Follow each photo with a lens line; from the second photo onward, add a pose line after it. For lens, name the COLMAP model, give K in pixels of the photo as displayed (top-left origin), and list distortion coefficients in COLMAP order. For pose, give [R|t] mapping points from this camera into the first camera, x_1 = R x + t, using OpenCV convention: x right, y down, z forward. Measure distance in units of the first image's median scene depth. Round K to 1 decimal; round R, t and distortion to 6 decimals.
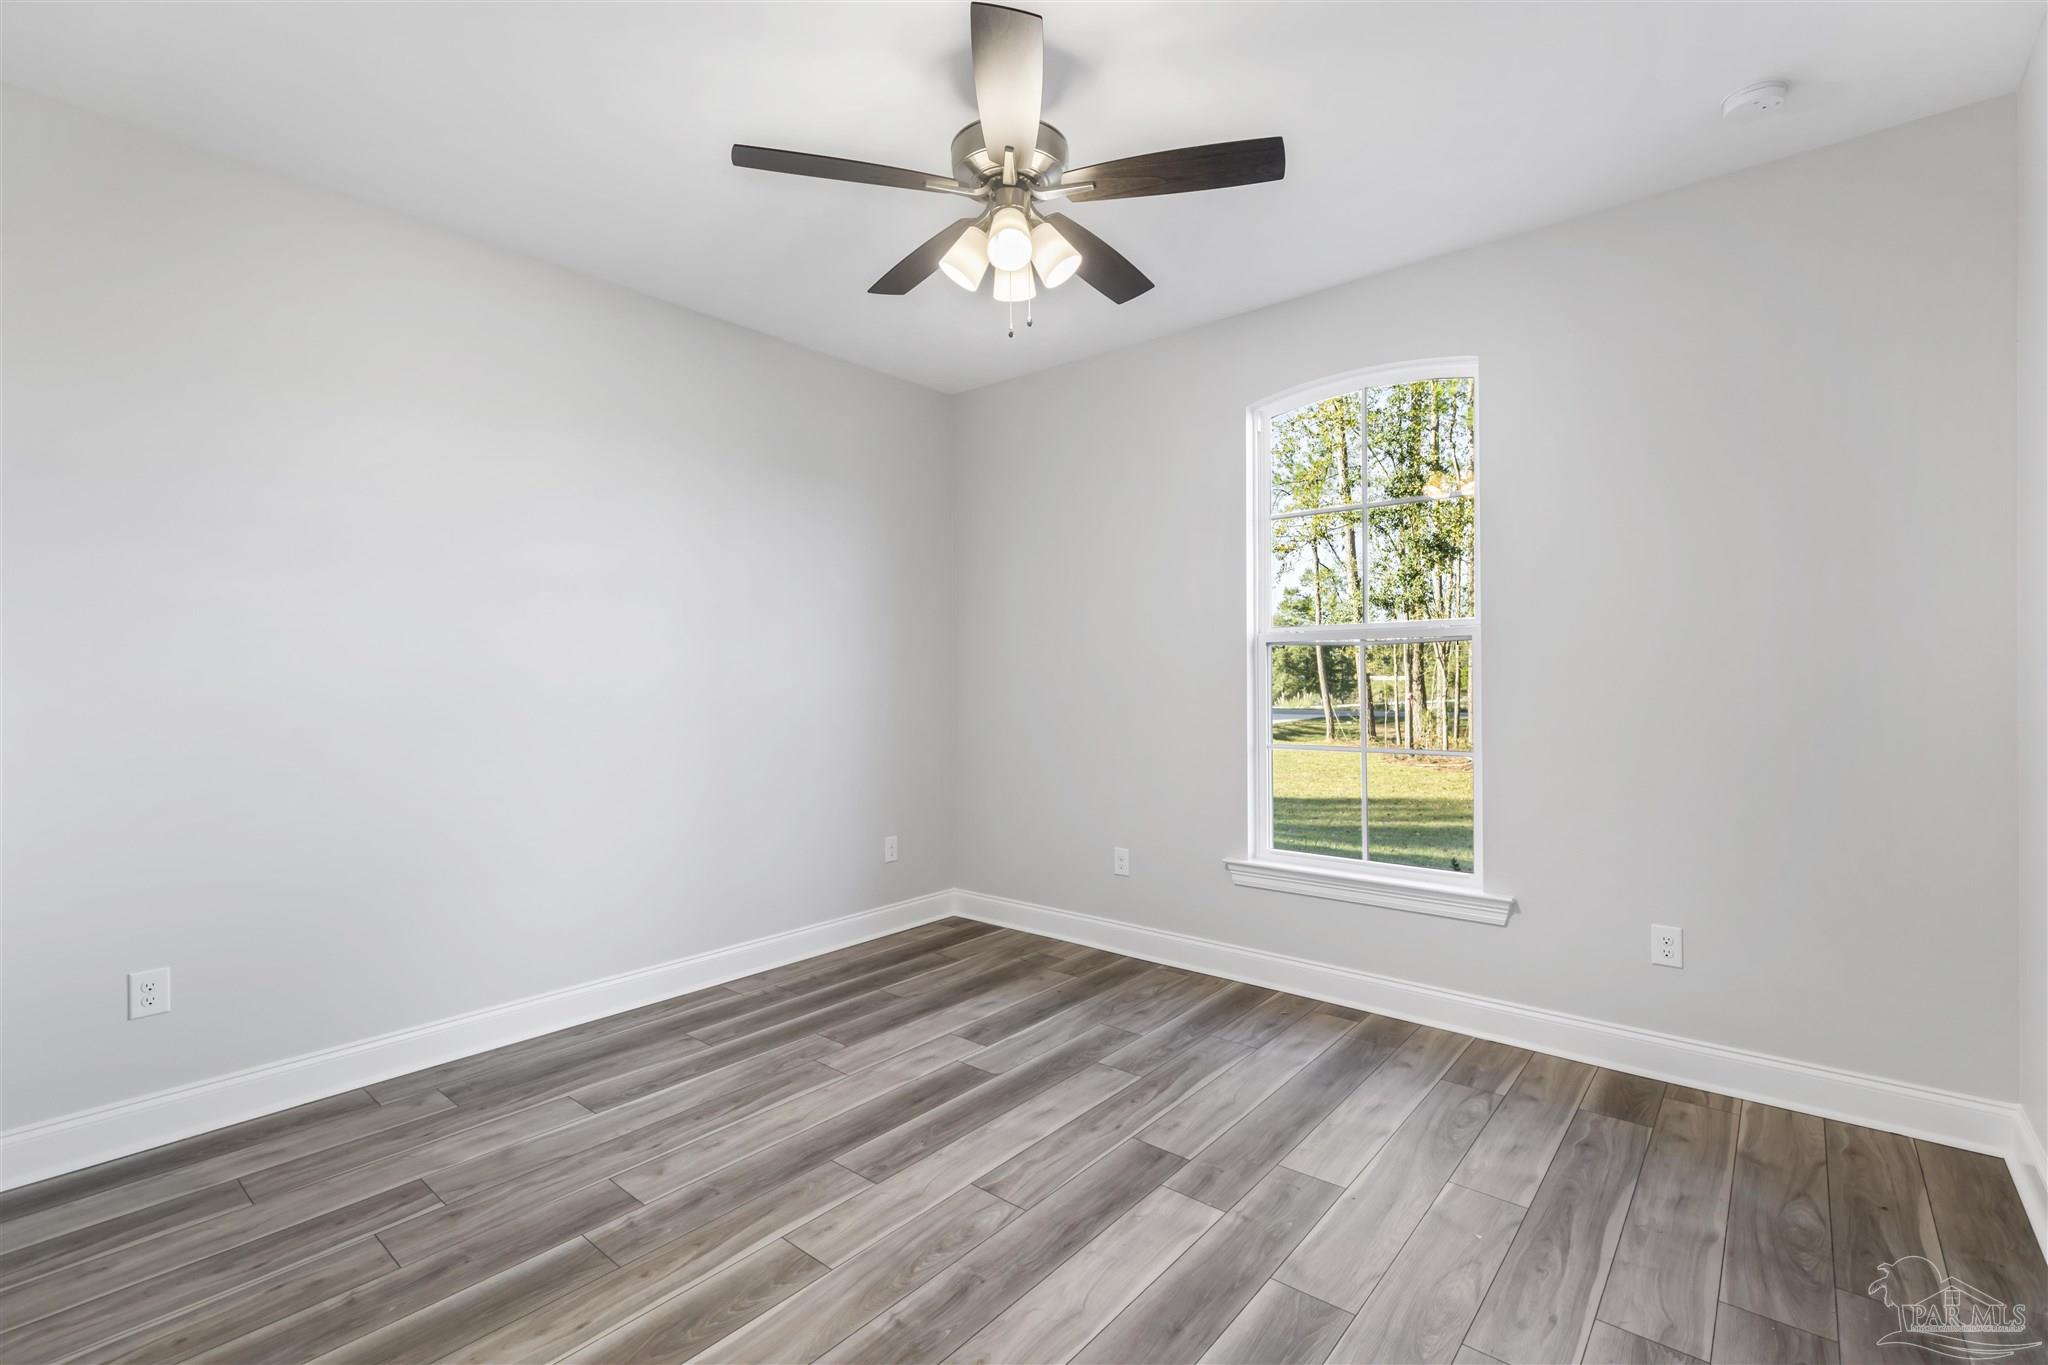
lens RADIAL K [[918.8, 0, 1019.2], [0, 918.8, 677.5], [0, 0, 1]] dist [0.003039, 0.000224]
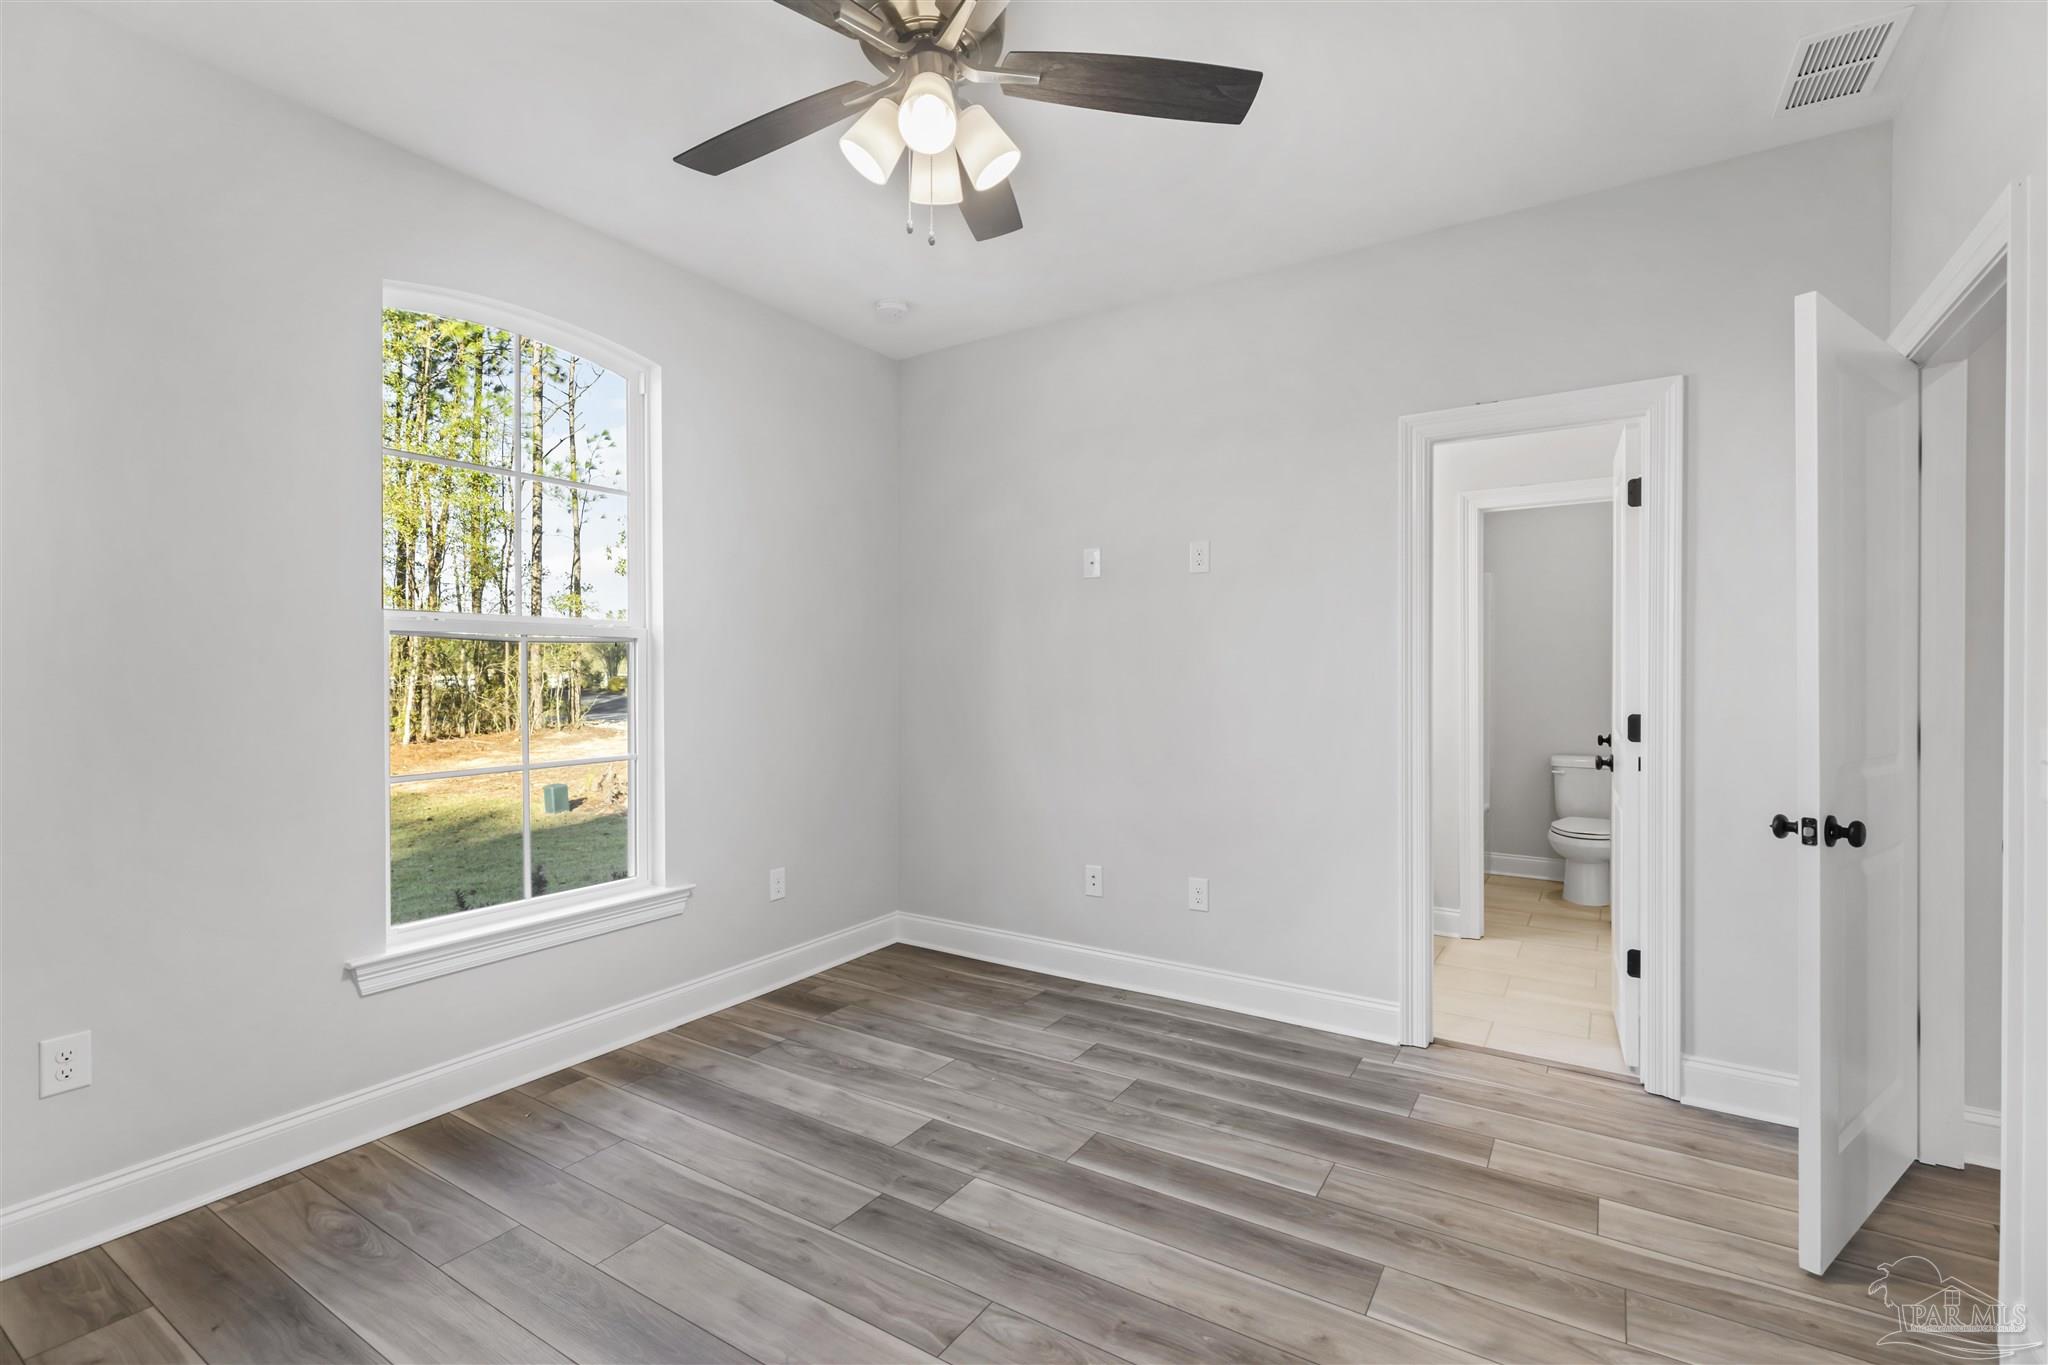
lens RADIAL K [[918.8, 0, 1027.2], [0, 918.8, 683.6], [0, 0, 1]] dist [0.003039, 0.000224]
pose [[-0.126087, -0.006356, 0.991999, -0.625074], [0.009226, 0.999929, 0.007580, 0.000070], [-0.991976, 0.010108, -0.126020, 0.796009]]
